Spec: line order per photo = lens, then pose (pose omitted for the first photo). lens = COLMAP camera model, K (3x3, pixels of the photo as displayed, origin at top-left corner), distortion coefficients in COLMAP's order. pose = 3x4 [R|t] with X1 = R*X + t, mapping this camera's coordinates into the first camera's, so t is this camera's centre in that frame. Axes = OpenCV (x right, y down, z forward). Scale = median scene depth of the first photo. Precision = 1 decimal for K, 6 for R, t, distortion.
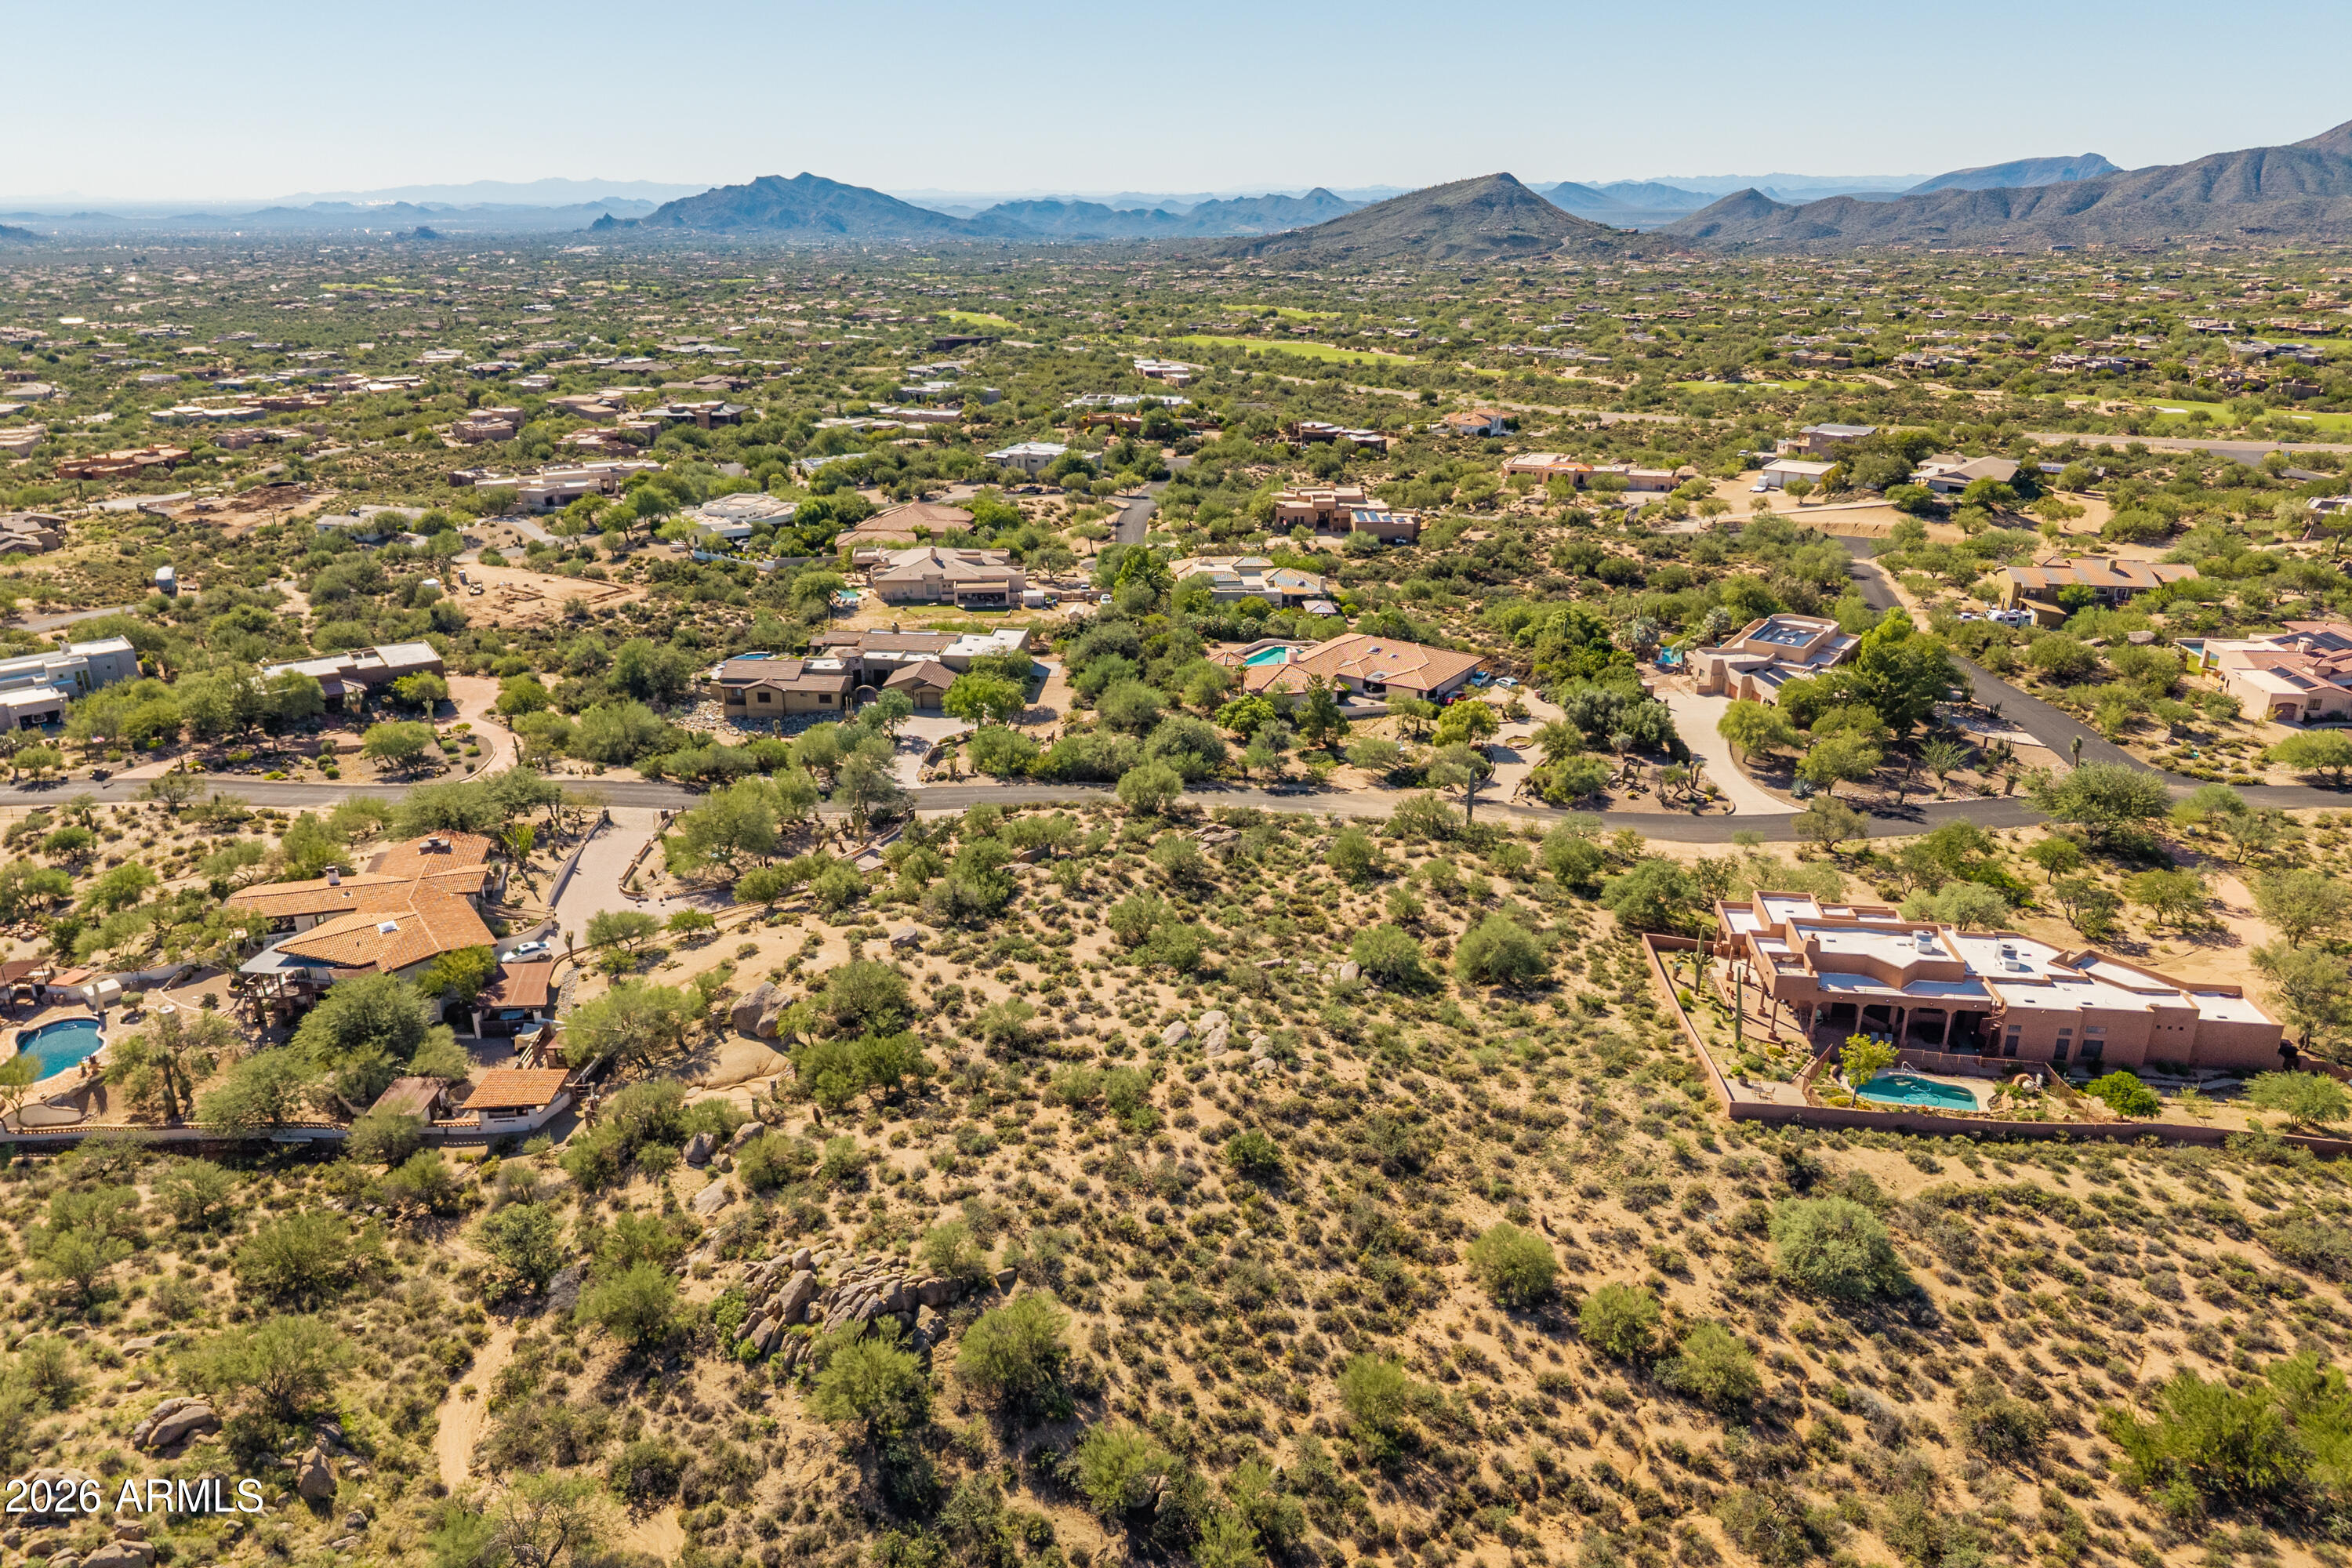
lens RADIAL K [[1575.7, 0, 1176.5], [0, 1575.7, 753.1], [0, 0, 1]] dist [0.009098, -0.005412]
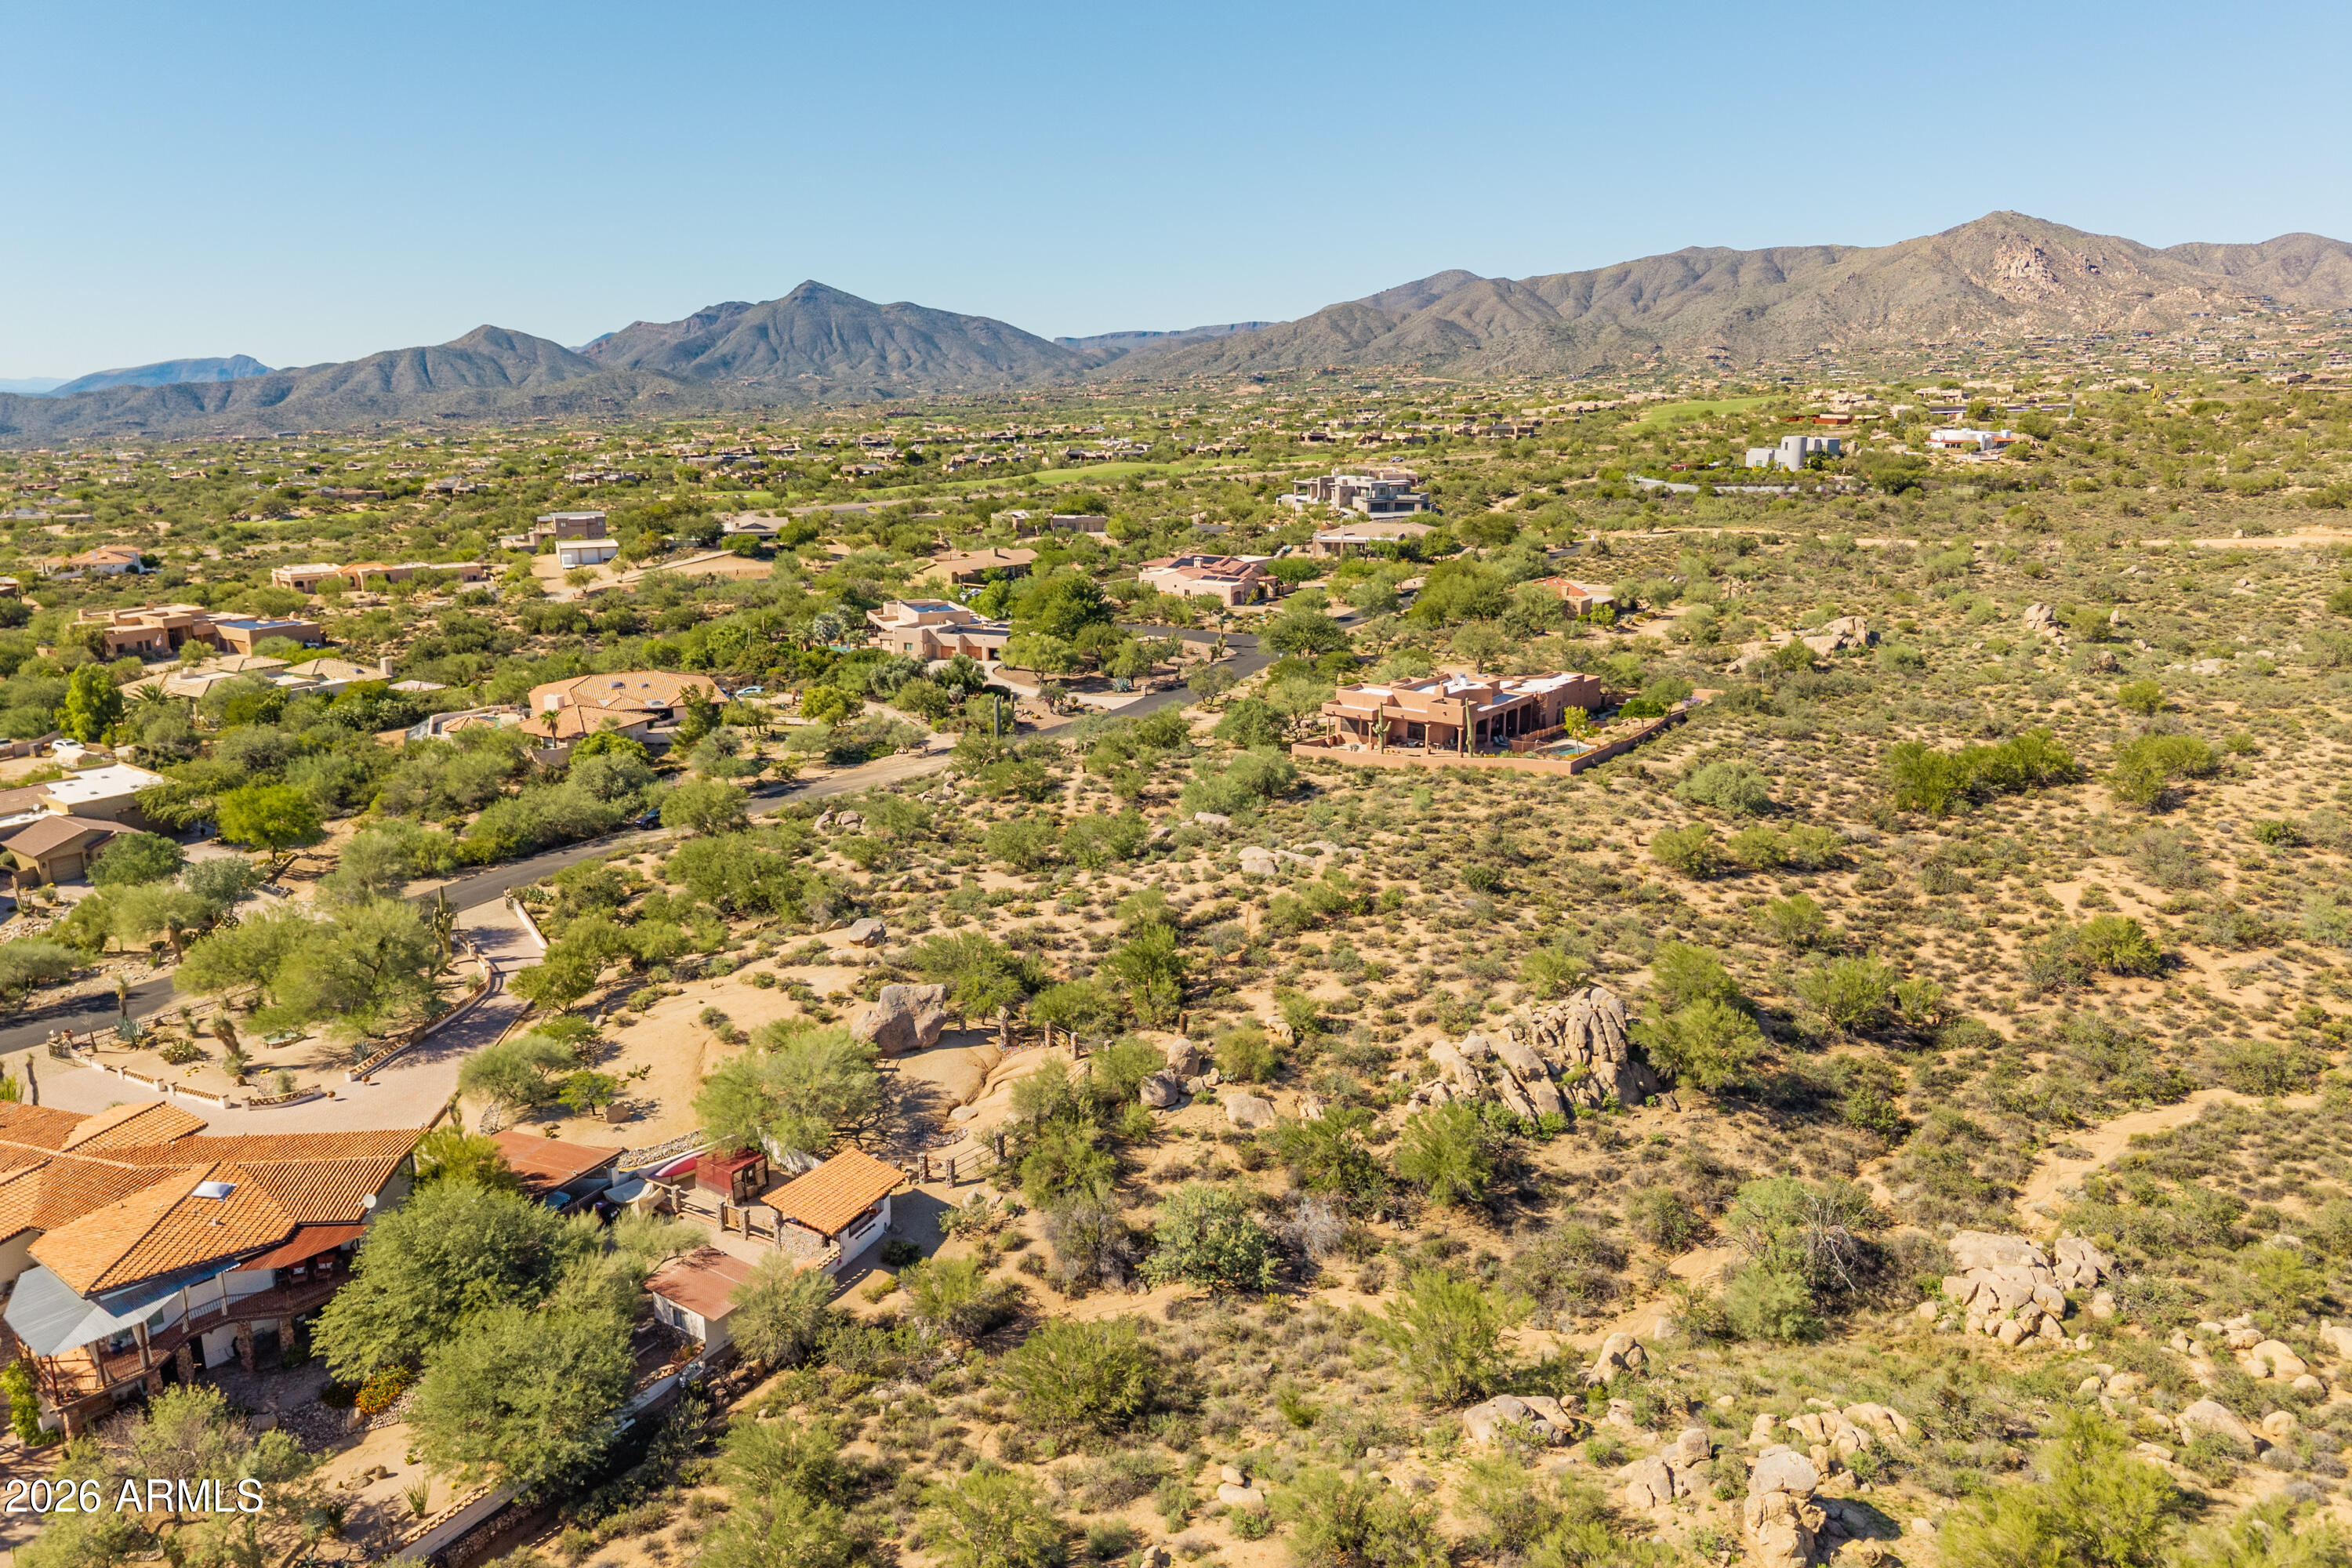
lens RADIAL K [[1577.5, 0, 1176.1], [0, 1577.5, 746.7], [0, 0, 1]] dist [0.015756, -0.013286]
pose [[0.519206, -0.195772, 0.831925, -0.927963], [0.295794, 0.954414, 0.039991, 0.051492], [-0.801830, 0.225315, 0.553445, 0.504874]]
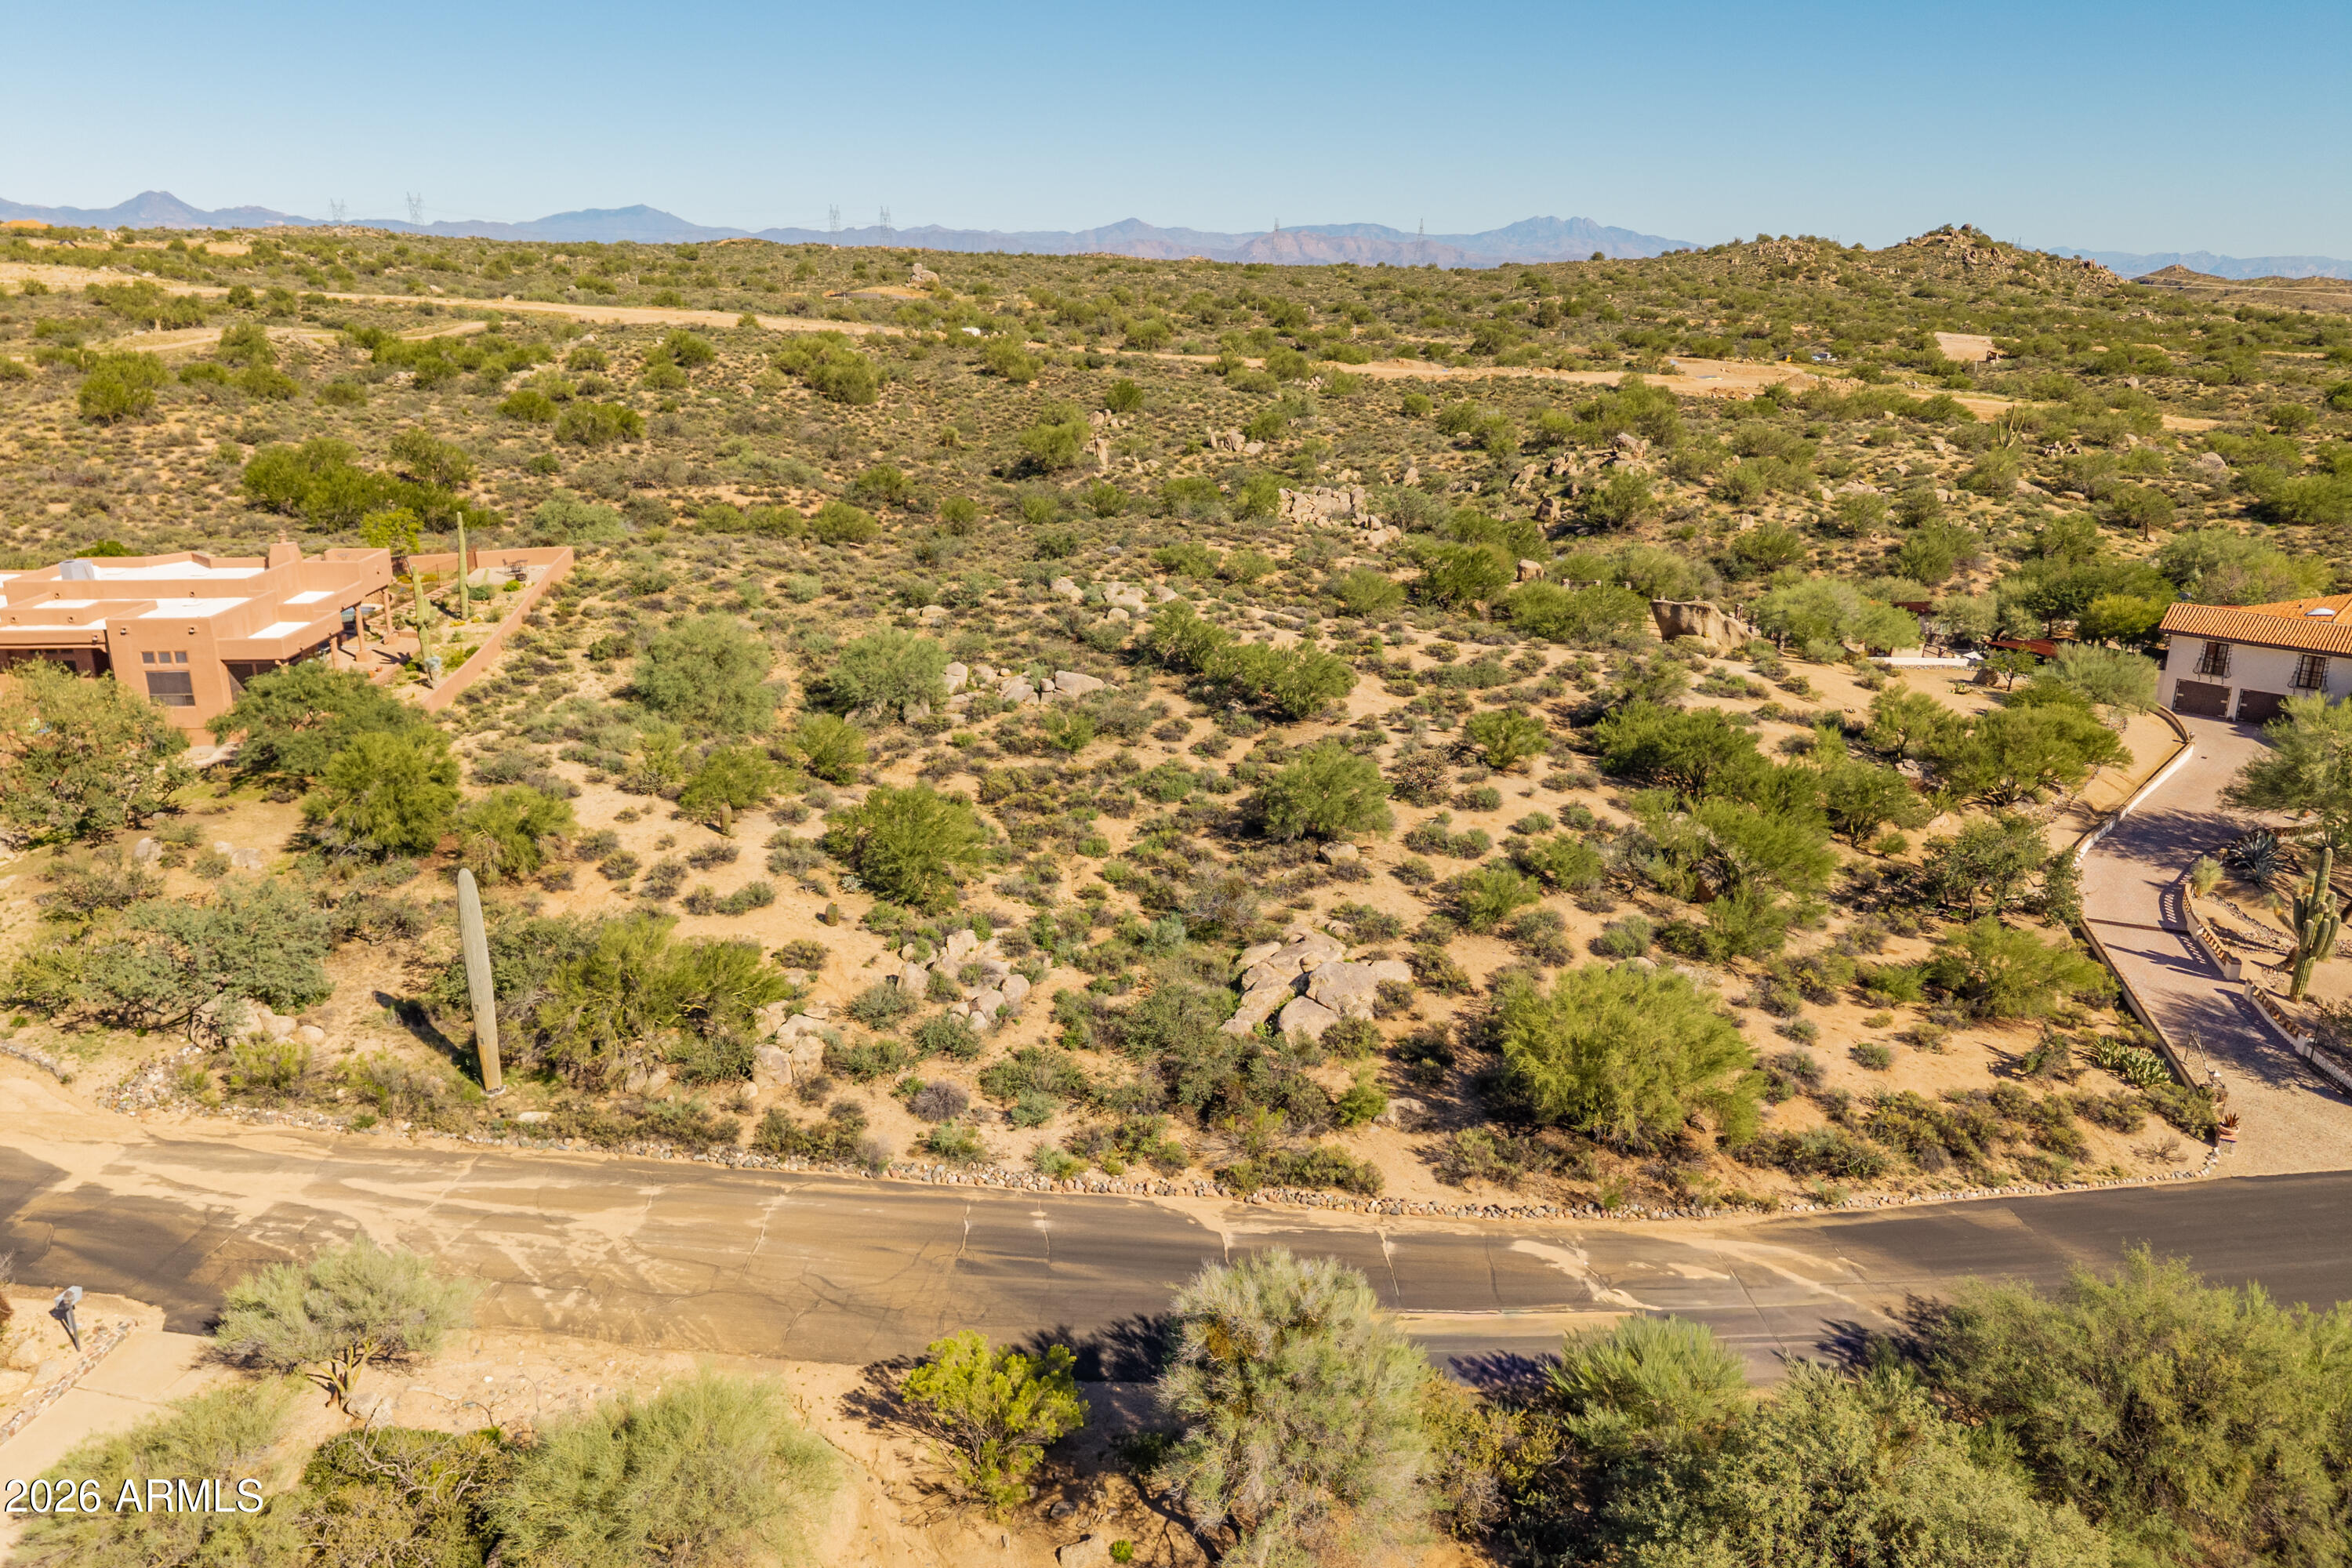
lens RADIAL K [[1575.3, 0, 1179.1], [0, 1575.3, 717.1], [0, 0, 1]] dist [0.008188, -0.003003]
pose [[-0.979656, 0.050910, -0.194121, 0.173648], [-0.074477, 0.805982, 0.587236, -0.285300], [0.186354, 0.589747, -0.785793, 1.846147]]
